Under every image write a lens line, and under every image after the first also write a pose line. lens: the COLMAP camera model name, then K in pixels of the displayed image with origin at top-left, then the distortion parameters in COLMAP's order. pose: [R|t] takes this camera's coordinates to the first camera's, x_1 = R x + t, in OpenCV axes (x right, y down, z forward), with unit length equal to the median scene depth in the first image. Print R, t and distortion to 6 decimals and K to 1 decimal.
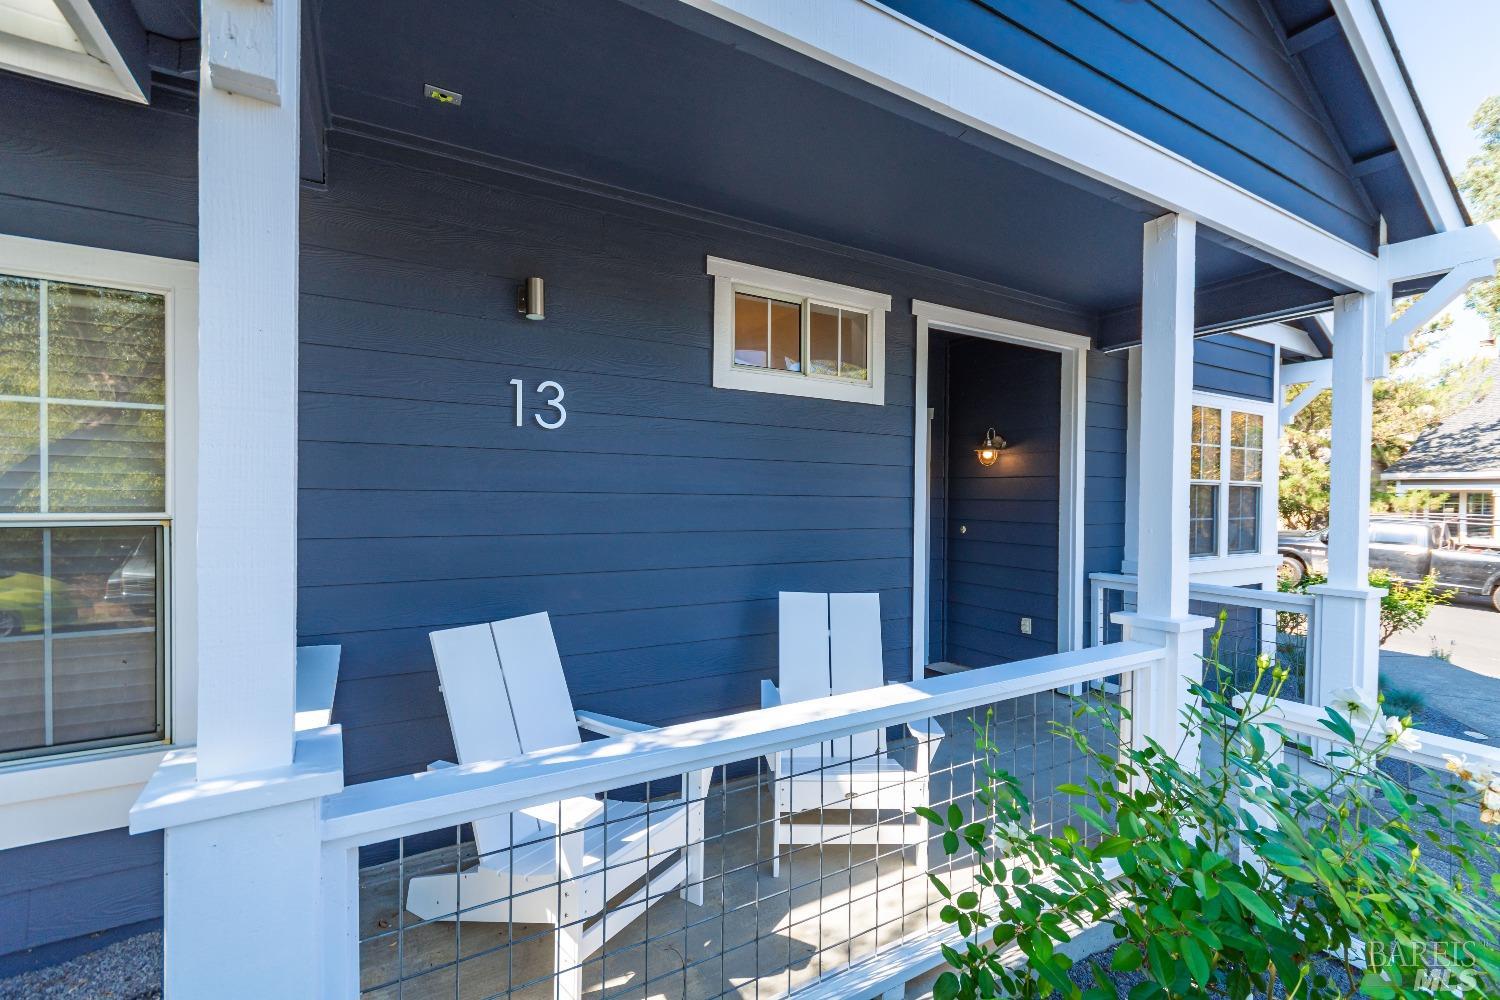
lens RADIAL K [[661.1, 0, 778.7], [0, 661.1, 491.0], [0, 0, 1]] dist [-0.000183, 0.000113]
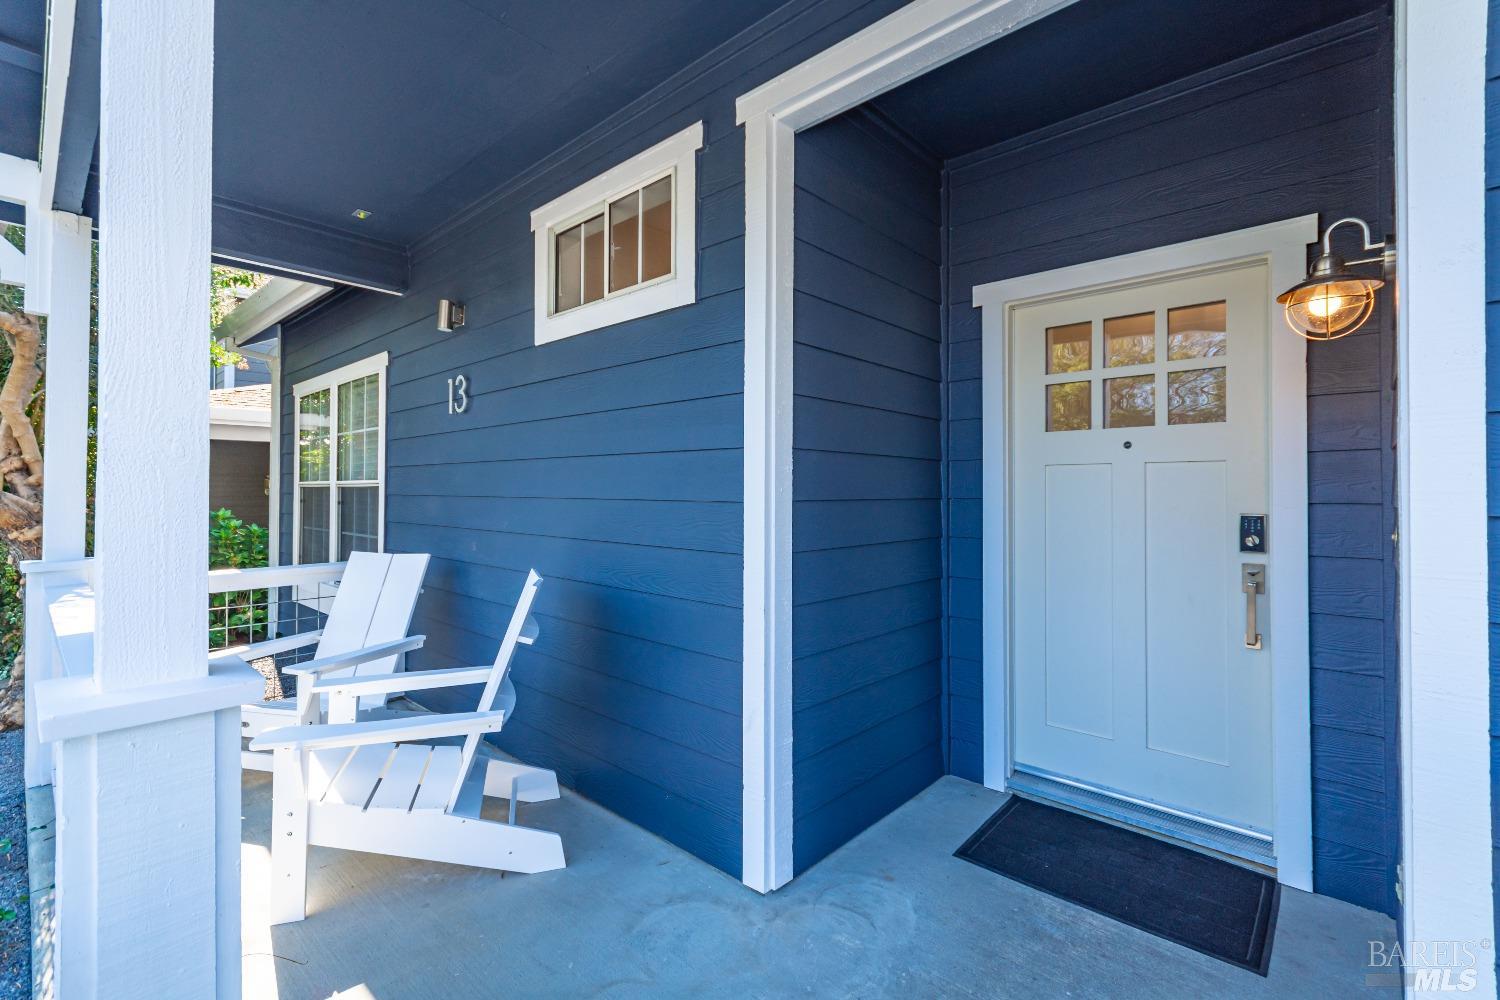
lens RADIAL K [[661.1, 0, 778.7], [0, 661.1, 491.0], [0, 0, 1]] dist [-0.000183, 0.000113]
pose [[0.297794, -0.020268, -0.954415, 0.825391], [-0.004327, 0.999736, -0.022580, 0.064328], [0.954620, 0.010854, 0.297627, 0.959422]]
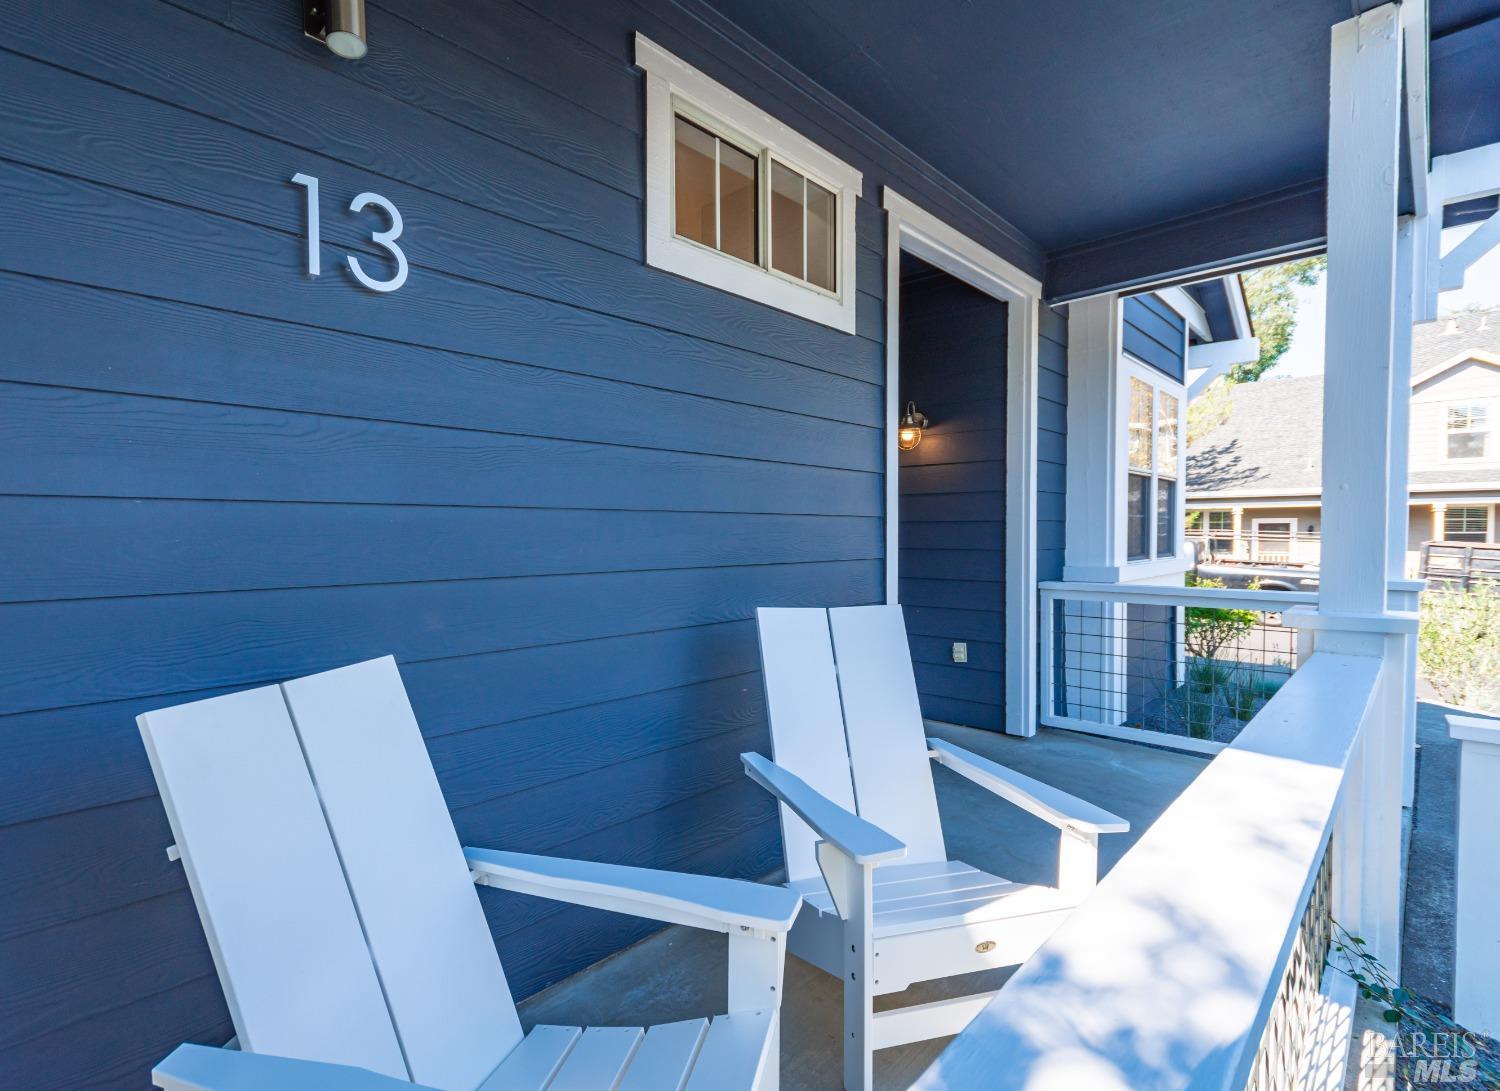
lens RADIAL K [[739.1, 0, 695.8], [0, 739.1, 539.1], [0, 0, 1]] dist [0.001776, 0.000164]
pose [[0.971580, -0.016866, 0.236110, -0.196740], [0.011978, 0.999684, 0.022122, 0.066125], [-0.236408, -0.018665, 0.971475, 0.317321]]
